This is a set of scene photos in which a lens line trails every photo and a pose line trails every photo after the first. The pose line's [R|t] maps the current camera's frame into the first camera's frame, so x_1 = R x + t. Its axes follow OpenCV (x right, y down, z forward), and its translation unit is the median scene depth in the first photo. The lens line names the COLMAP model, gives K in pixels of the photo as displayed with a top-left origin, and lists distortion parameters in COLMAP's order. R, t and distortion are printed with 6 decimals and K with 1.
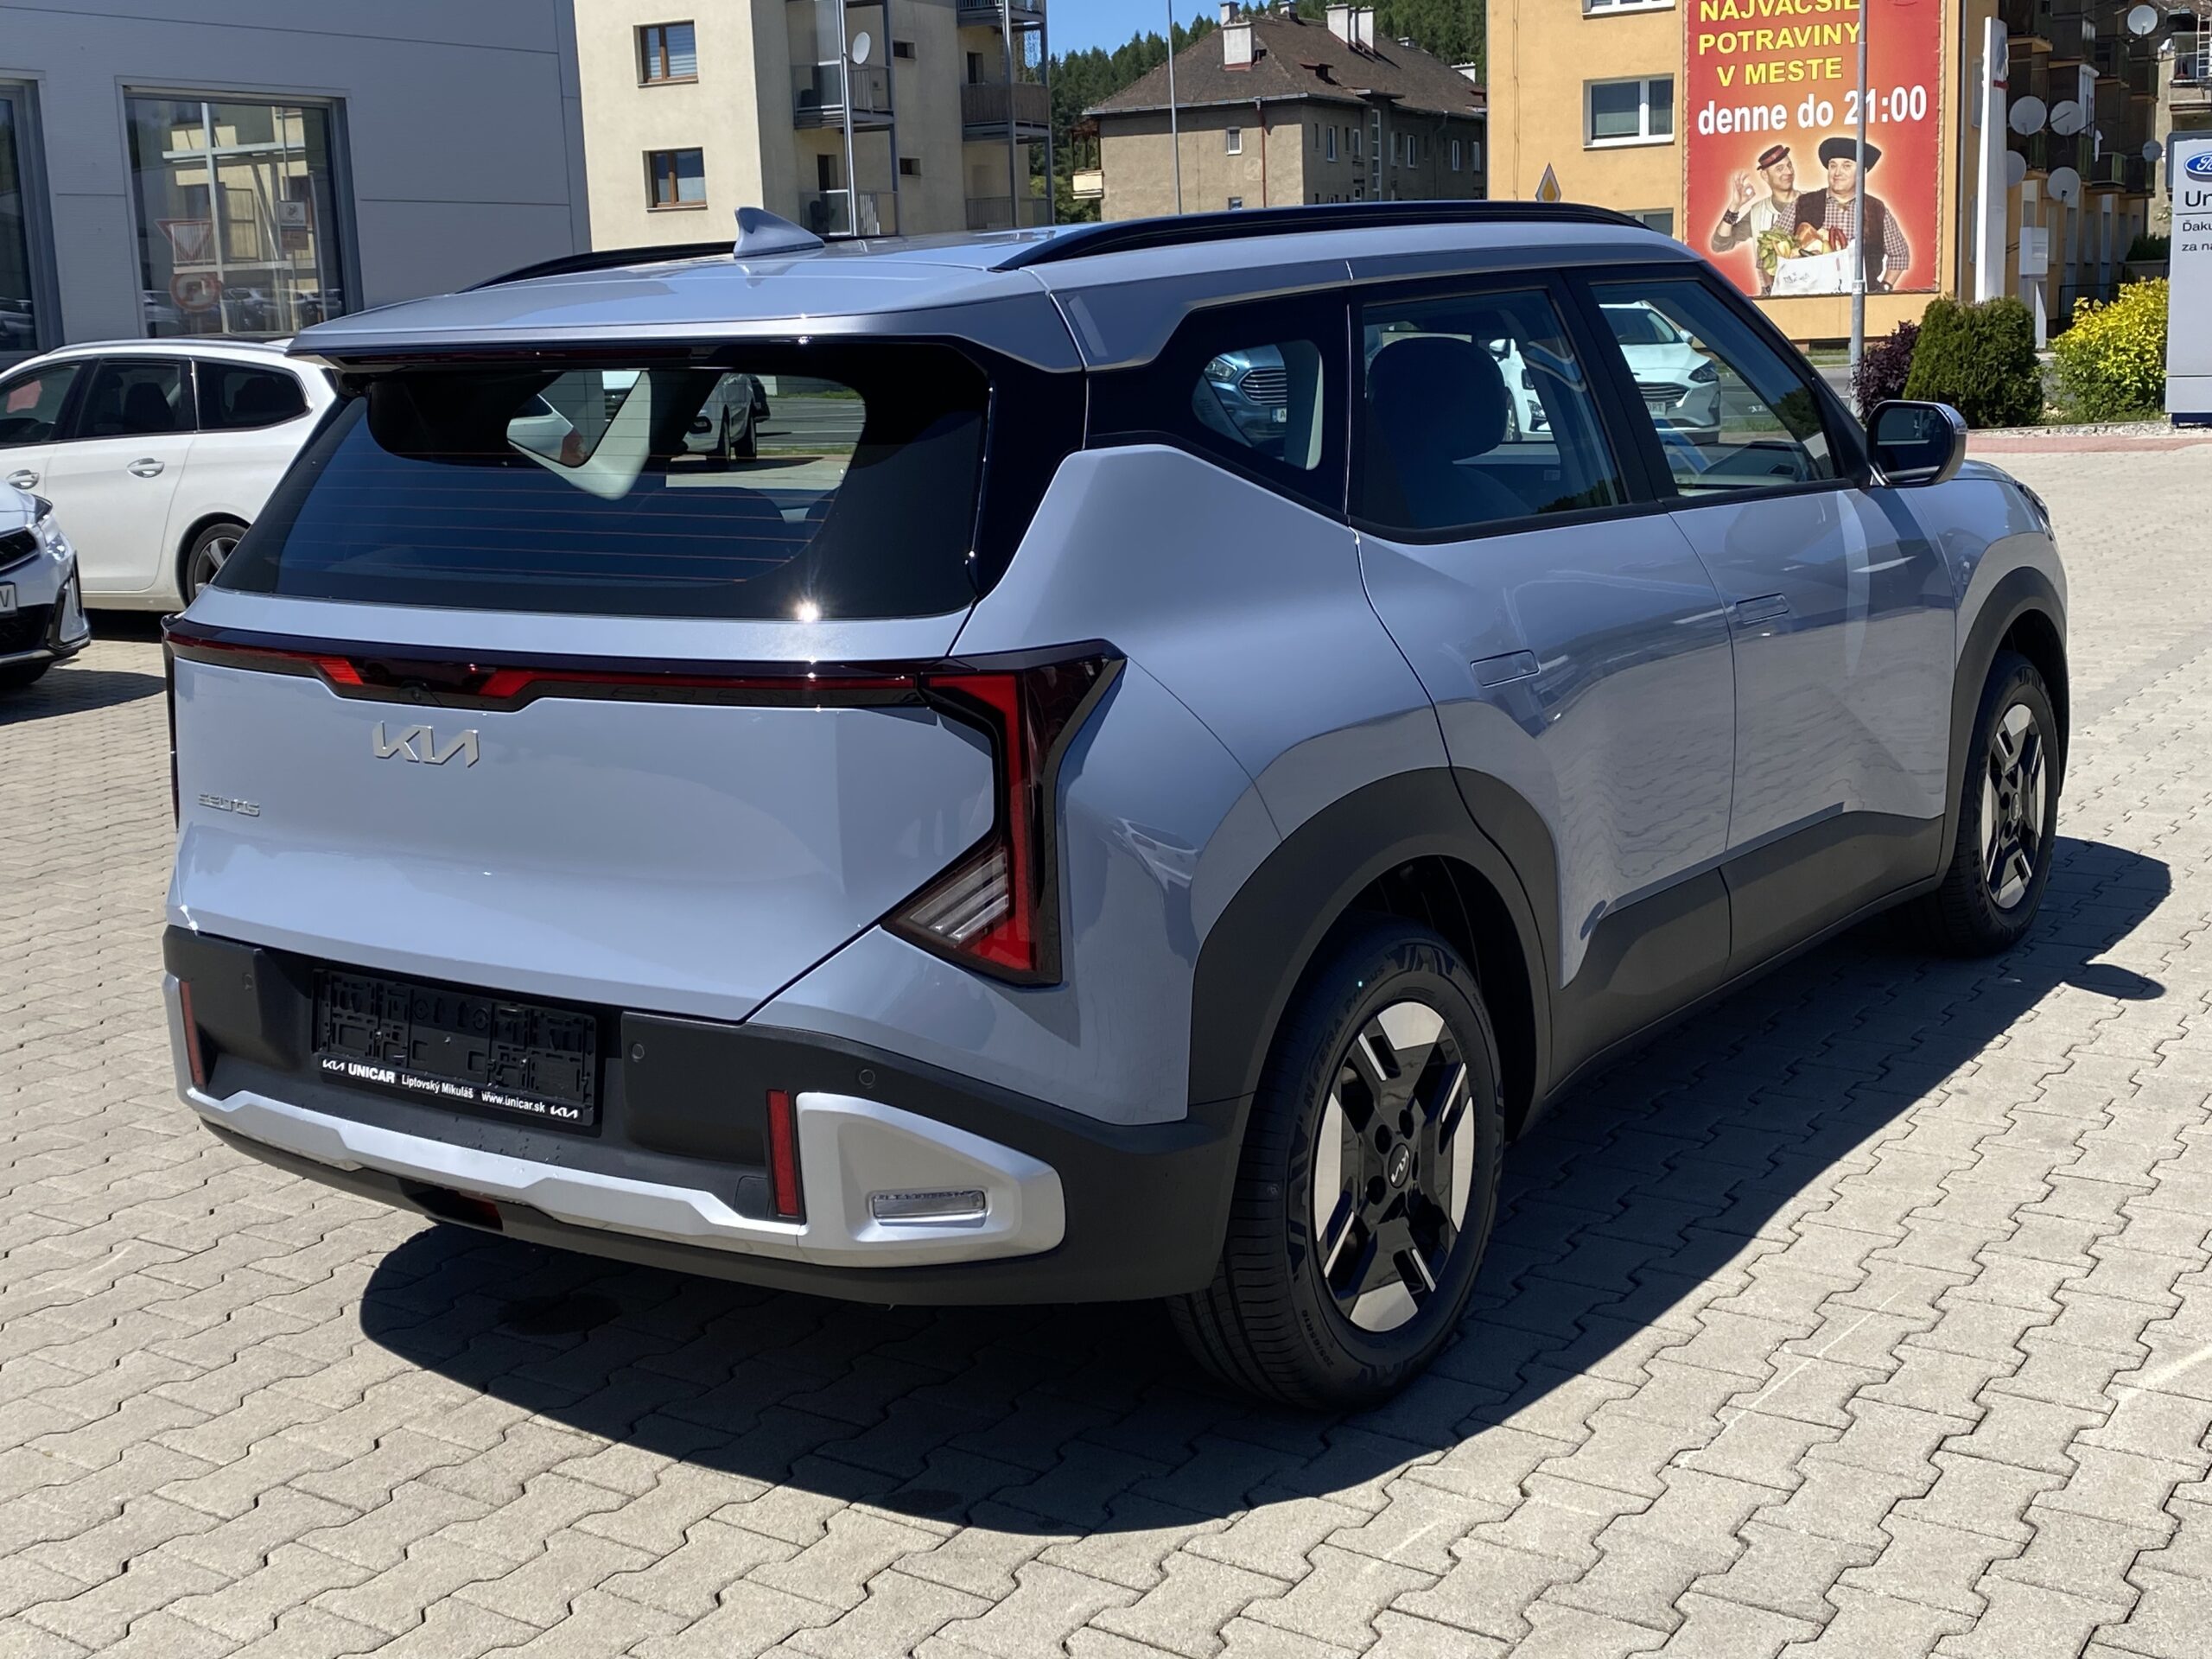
lens RADIAL K [[2646.4, 0, 1113.6], [0, 2646.4, 816.2], [0, 0, 1]] dist [0.028174, 0.000000]
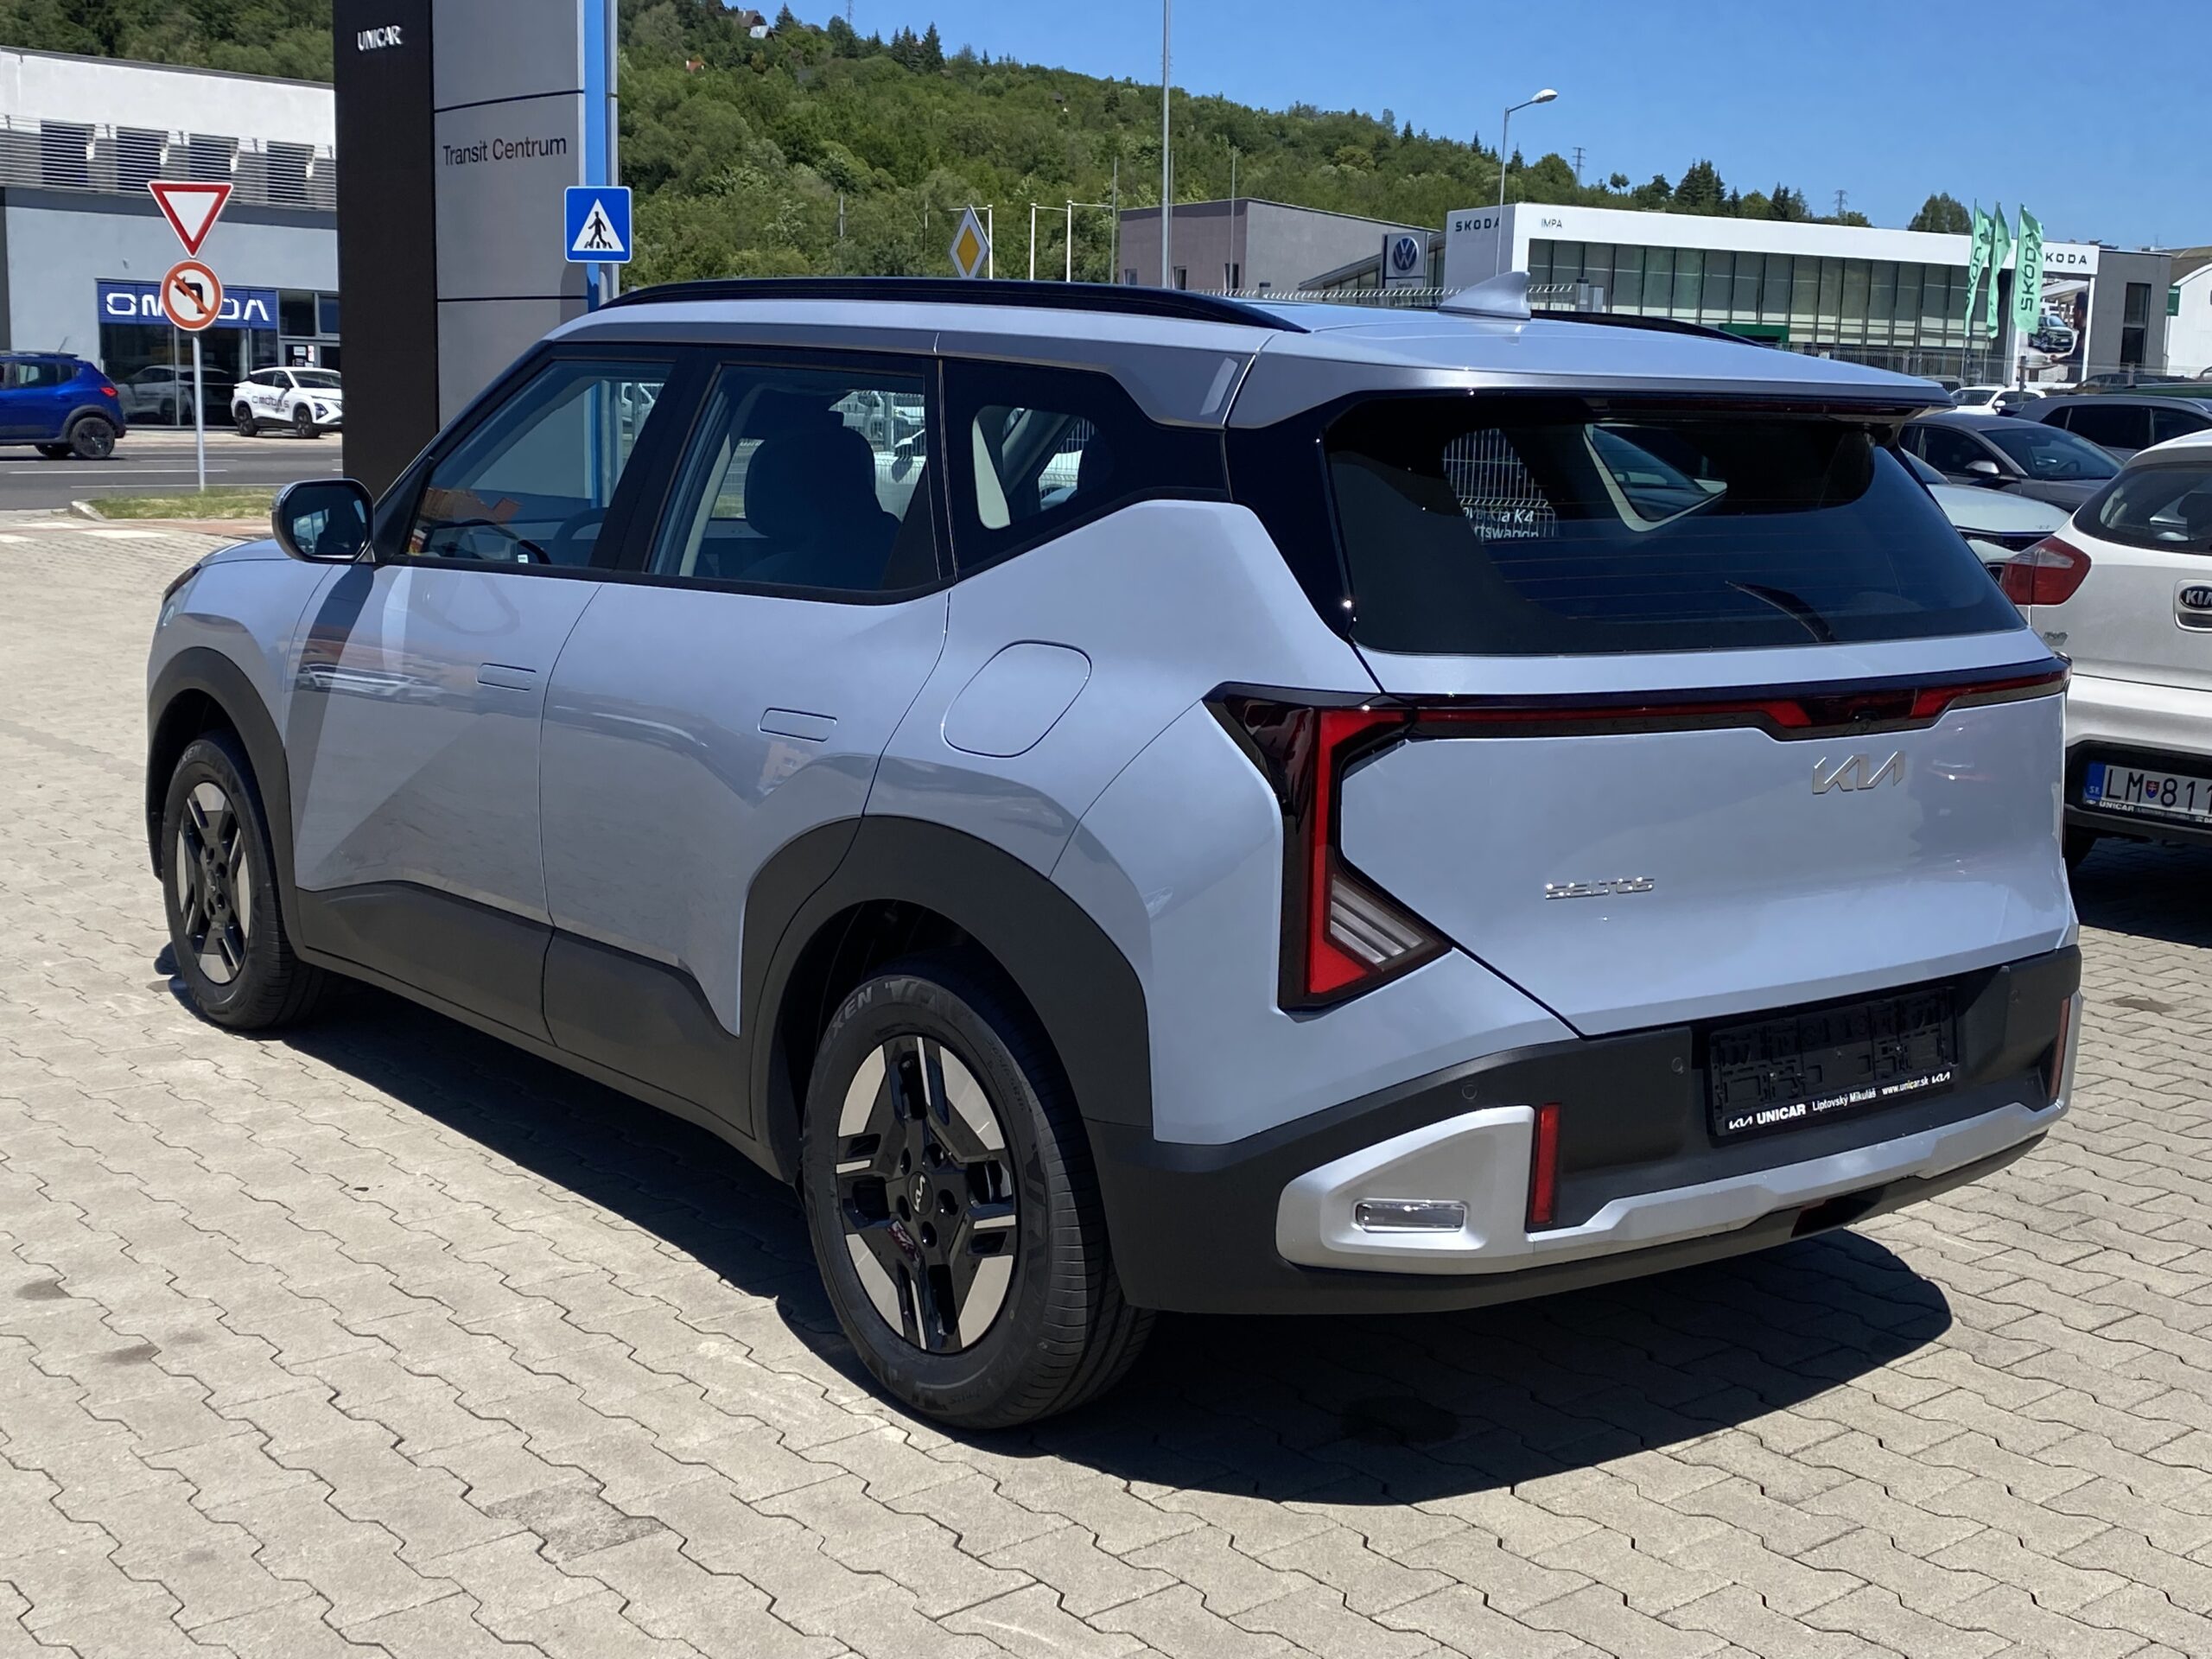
lens RADIAL K [[2646.4, 0, 1115.0], [0, 2646.4, 843.7], [0, 0, 1]] dist [0.028174, 0.000000]
pose [[0.252955, -0.114422, 0.960688, -1.296814], [0.133034, 0.987663, 0.082606, -0.120147], [-0.958288, 0.106909, 0.265057, 0.969840]]
